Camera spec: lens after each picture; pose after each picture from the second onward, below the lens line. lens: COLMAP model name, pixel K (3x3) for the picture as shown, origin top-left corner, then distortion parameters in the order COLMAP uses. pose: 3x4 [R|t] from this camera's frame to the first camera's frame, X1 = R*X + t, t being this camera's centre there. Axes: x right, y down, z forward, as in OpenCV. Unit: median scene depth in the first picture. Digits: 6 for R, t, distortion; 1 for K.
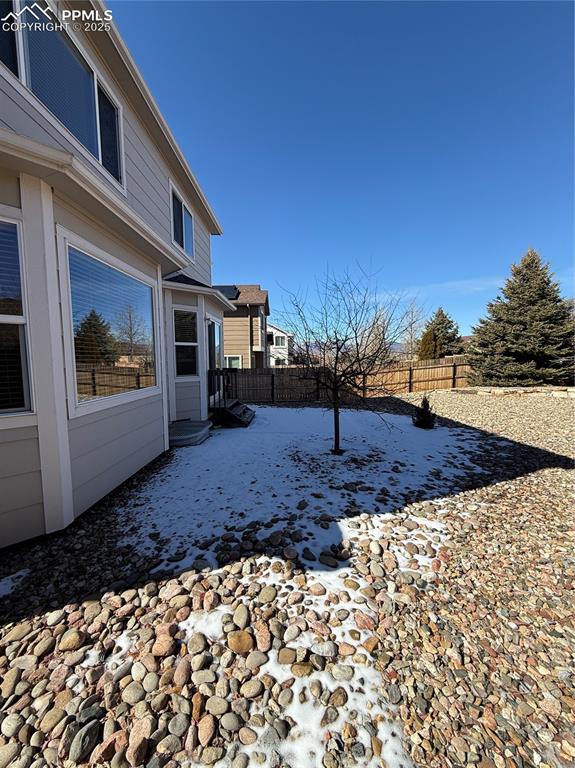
lens RADIAL K [[306.4, 0, 286.2], [0, 306.4, 383.2], [0, 0, 1]] dist [-0.000609, -0.000060]
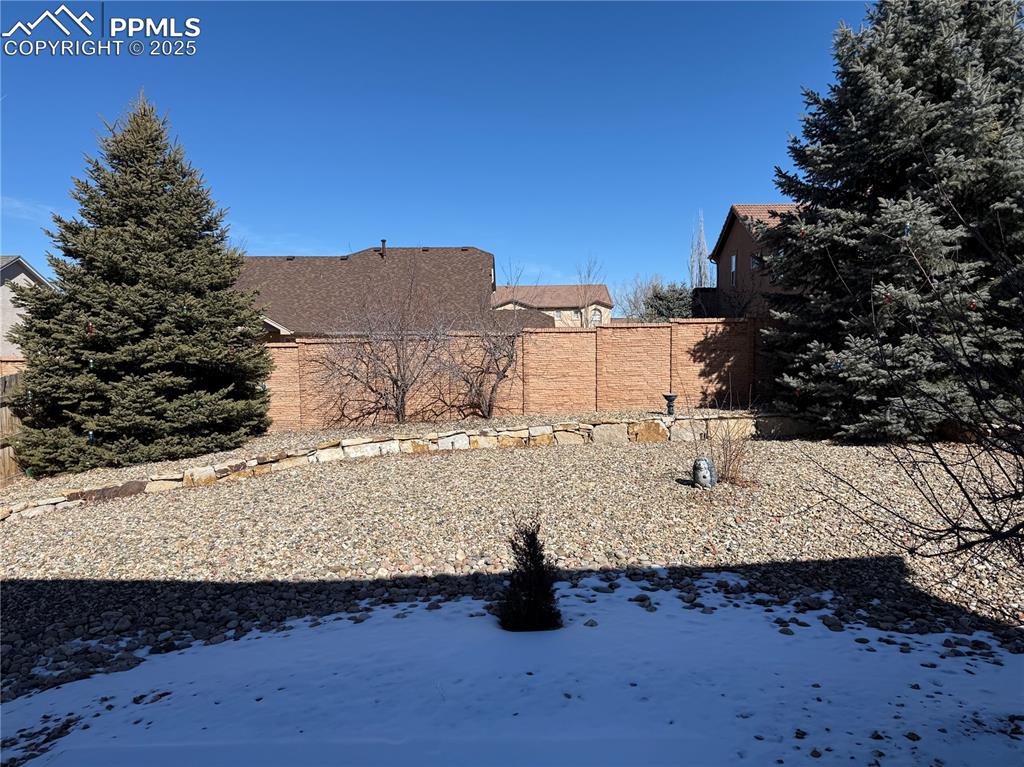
lens RADIAL K [[710.9, 0, 511.7], [0, 710.9, 383.7], [0, 0, 1]] dist [-0.002929, -0.001655]
pose [[-0.043956, -0.051827, 0.997688, -0.420192], [0.092778, 0.994126, 0.055729, -0.236368], [-0.994716, 0.095013, -0.038890, 1.699273]]
